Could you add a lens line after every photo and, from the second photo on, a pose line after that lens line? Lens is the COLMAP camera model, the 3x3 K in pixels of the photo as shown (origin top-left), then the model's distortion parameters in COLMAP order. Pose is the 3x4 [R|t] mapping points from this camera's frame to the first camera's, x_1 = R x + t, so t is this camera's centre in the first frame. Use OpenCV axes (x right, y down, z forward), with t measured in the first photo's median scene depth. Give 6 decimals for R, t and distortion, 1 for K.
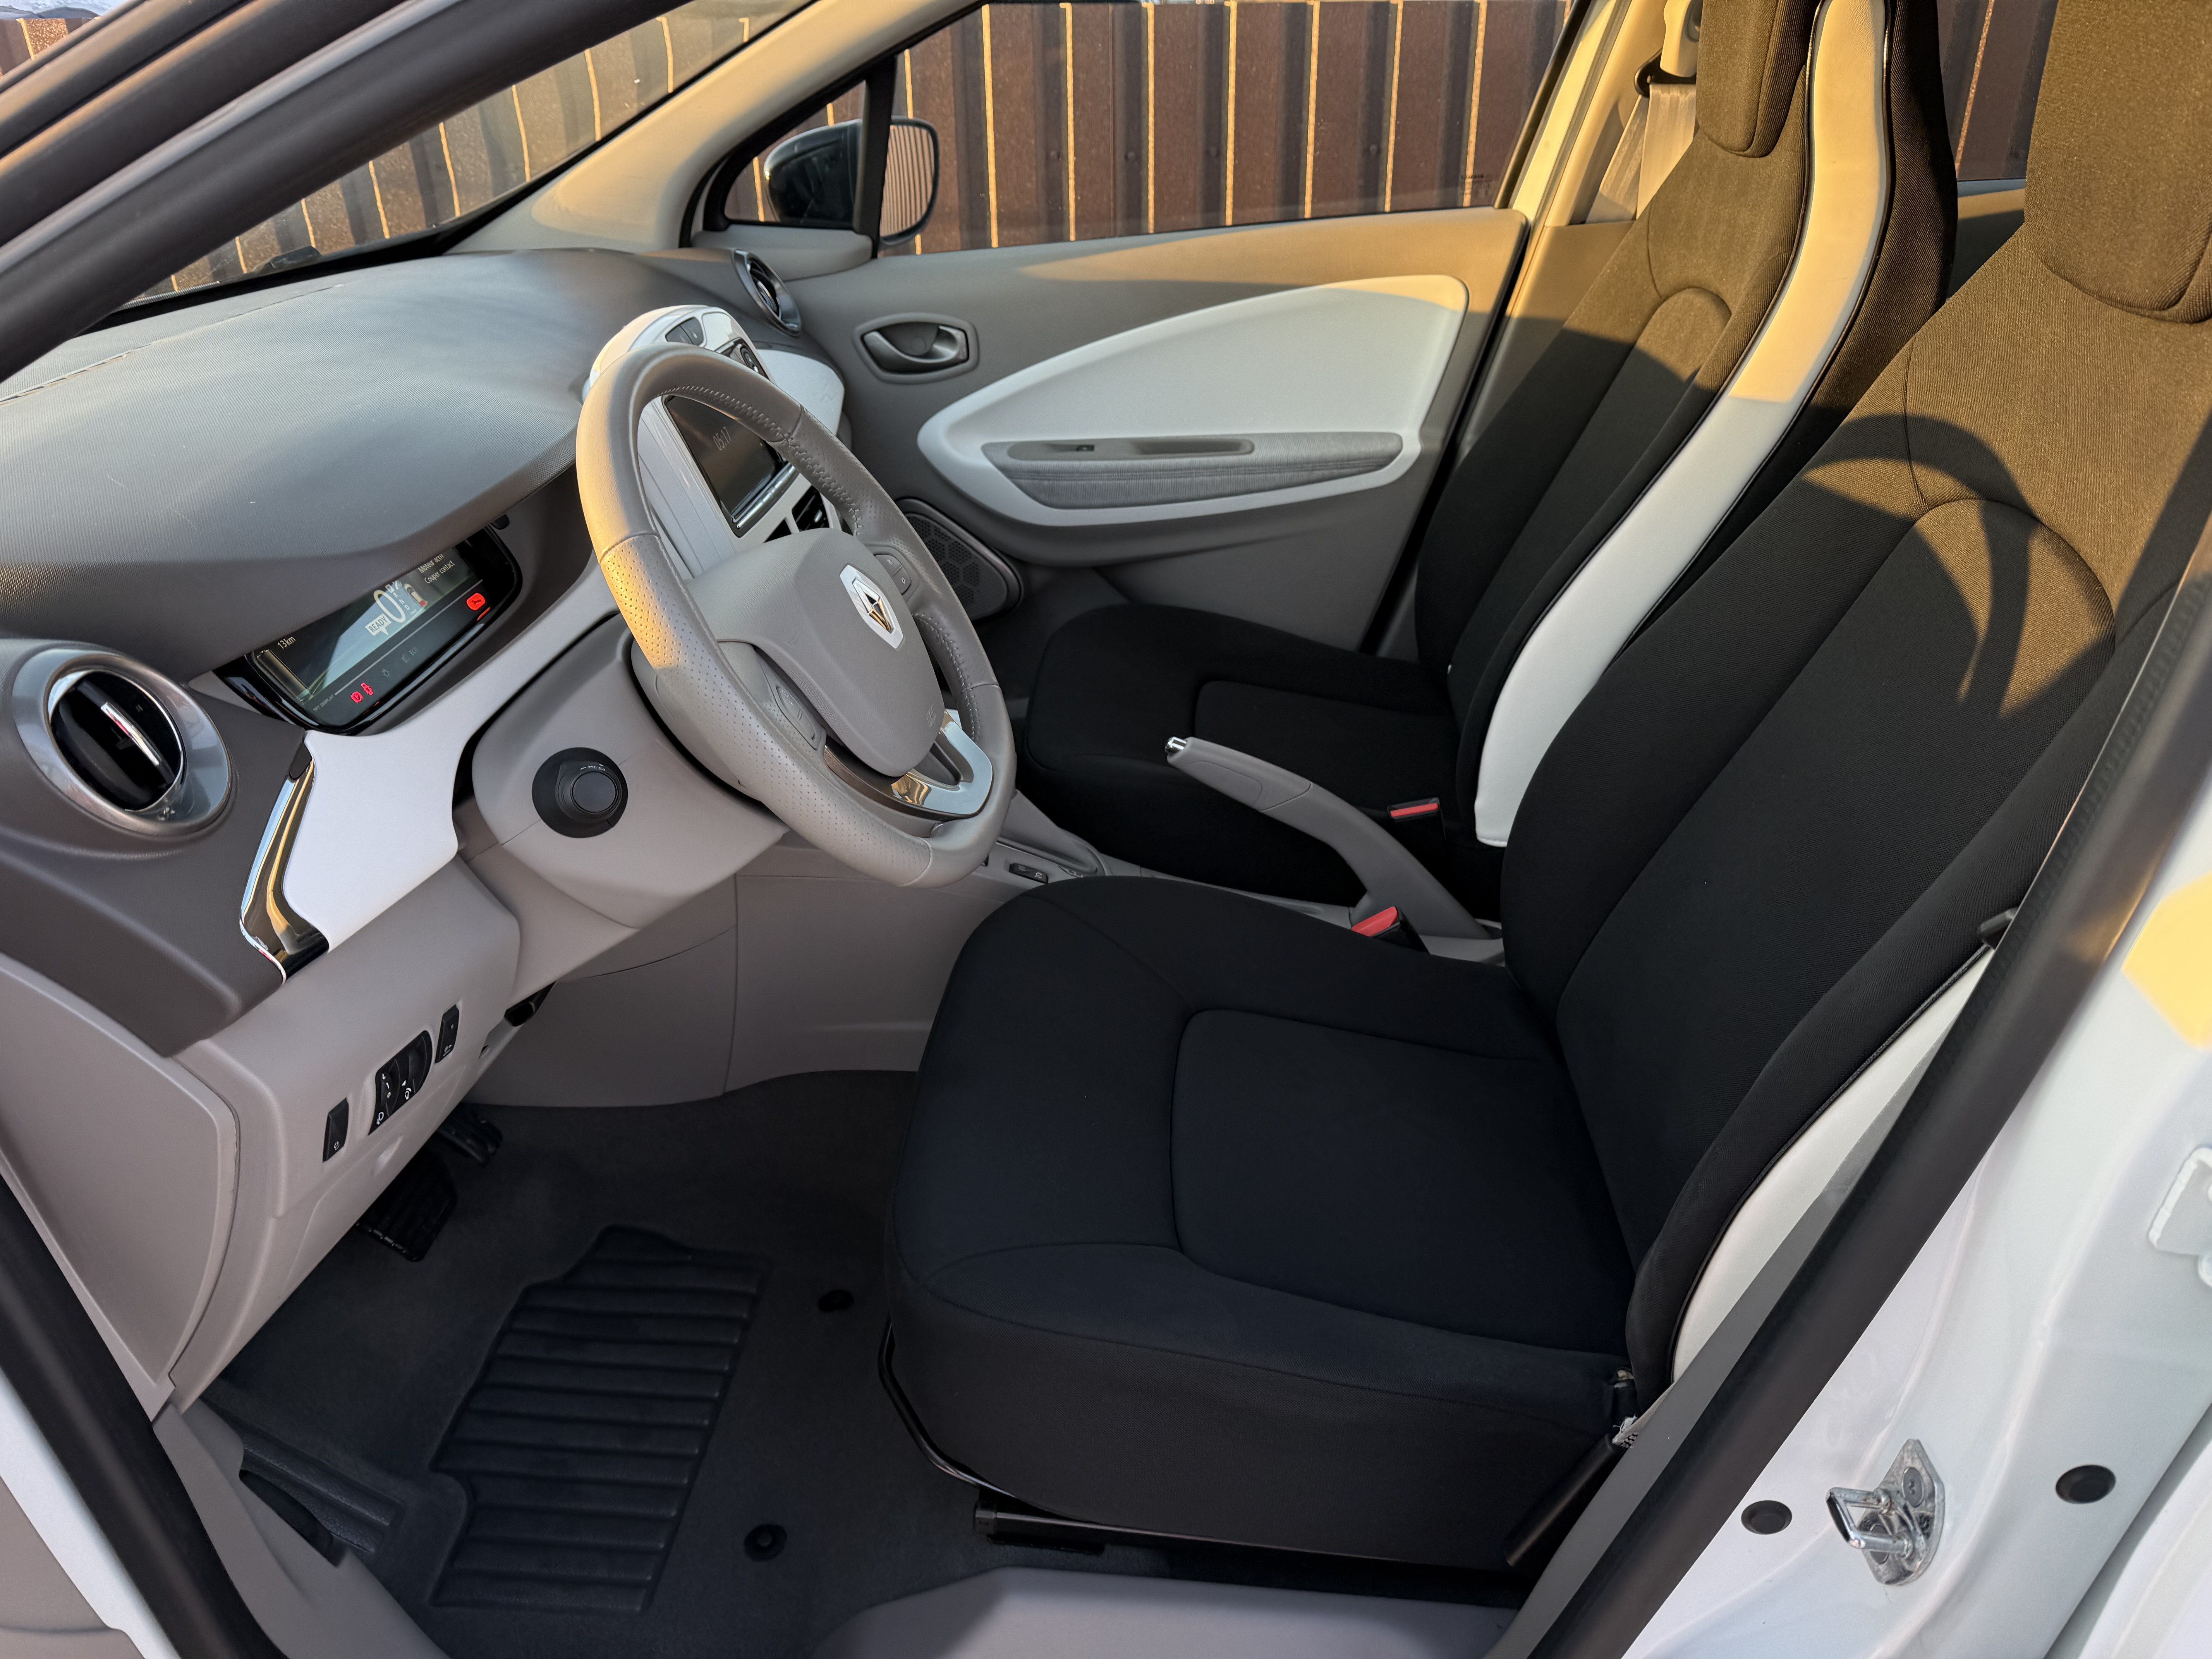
lens RADIAL K [[1531.7, 0, 1093.8], [0, 1531.7, 841.1], [0, 0, 1]] dist [0.047583, -0.050736]
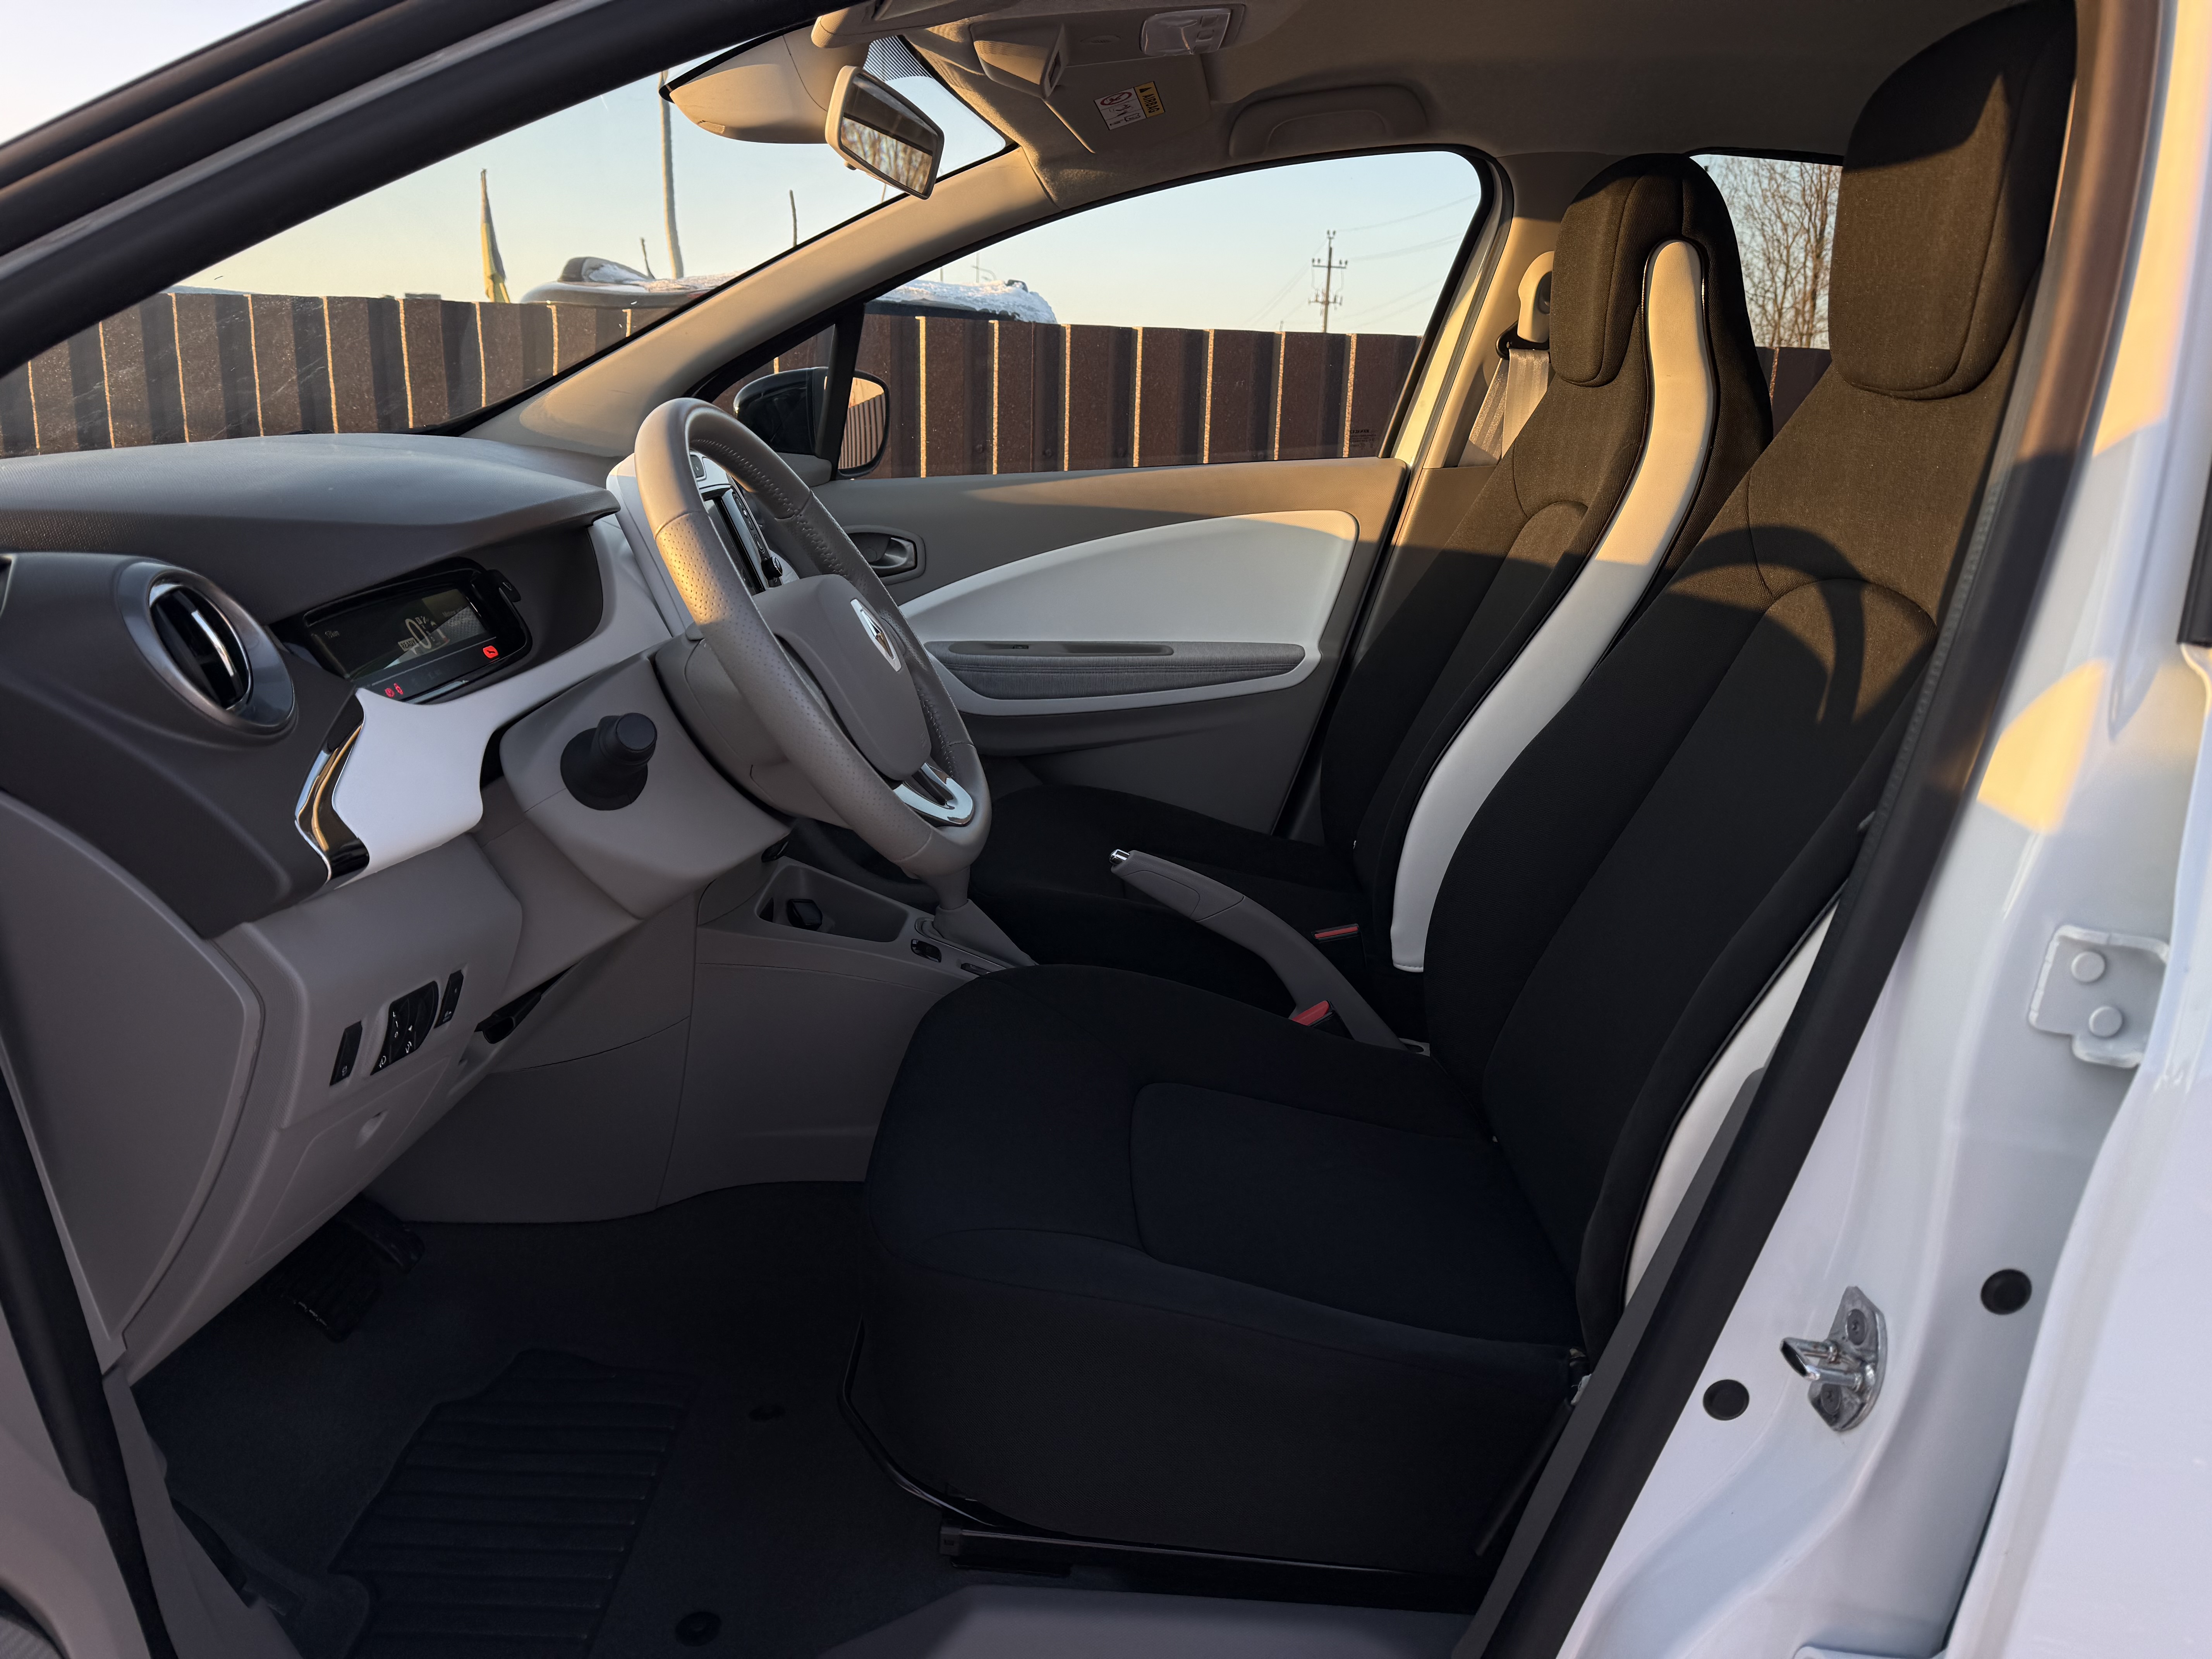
lens RADIAL K [[1519.2, 0, 1106.0], [0, 1519.2, 829.5], [0, 0, 1]] dist [0.106652, -0.122854]
pose [[0.996162, 0.022618, 0.084556, -0.046493], [-0.002906, 0.974051, -0.226311, 0.160655], [-0.087481, 0.225196, 0.970378, -0.043292]]
